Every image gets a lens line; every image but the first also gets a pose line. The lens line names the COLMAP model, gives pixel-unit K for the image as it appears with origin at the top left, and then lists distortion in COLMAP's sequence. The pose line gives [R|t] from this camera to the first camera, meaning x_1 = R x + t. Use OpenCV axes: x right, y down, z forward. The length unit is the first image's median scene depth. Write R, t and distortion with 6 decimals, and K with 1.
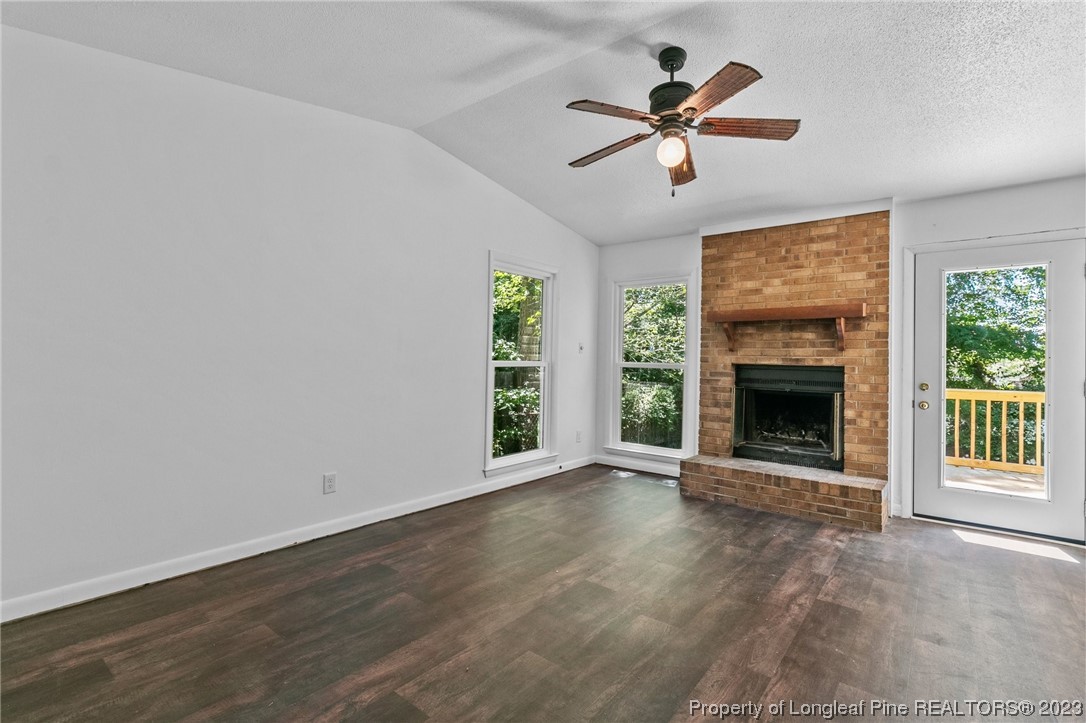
lens RADIAL K [[514.3, 0, 536.8], [0, 514.3, 358.4], [0, 0, 1]] dist [-0.004250, 0.008614]
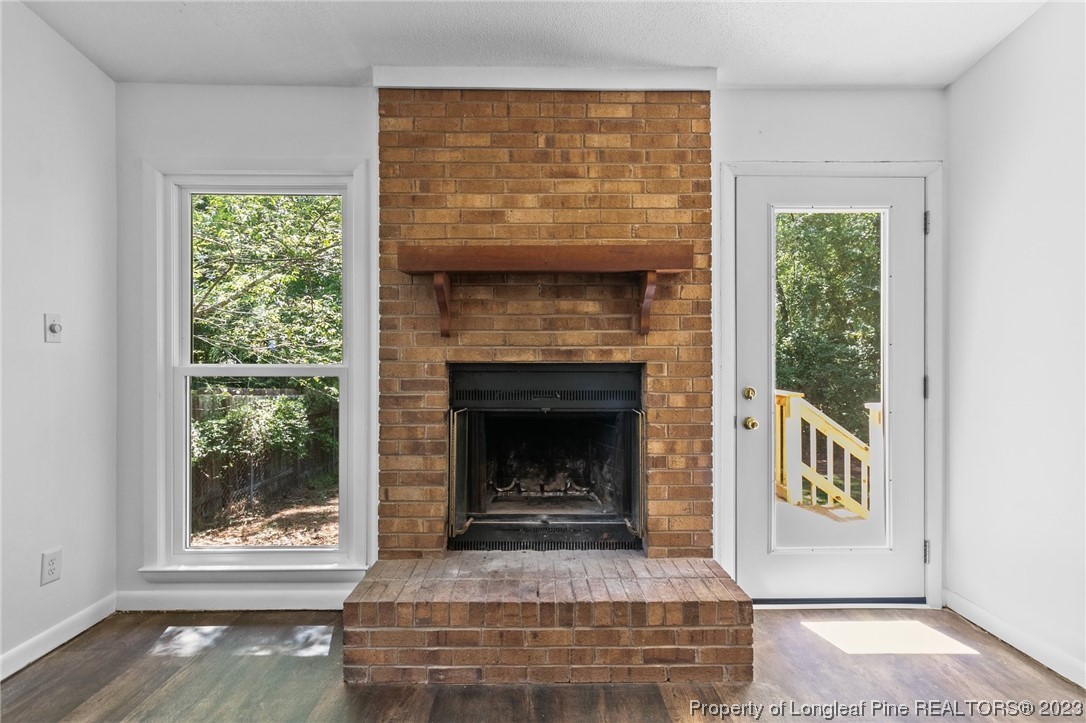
lens RADIAL K [[514.3, 0, 539.1], [0, 514.3, 360.4], [0, 0, 1]] dist [-0.004250, 0.008614]
pose [[0.767441, -0.016883, 0.640897, 0.146501], [0.014656, 0.999854, 0.008790, 0.005838], [-0.640952, 0.002647, 0.767576, 0.615338]]
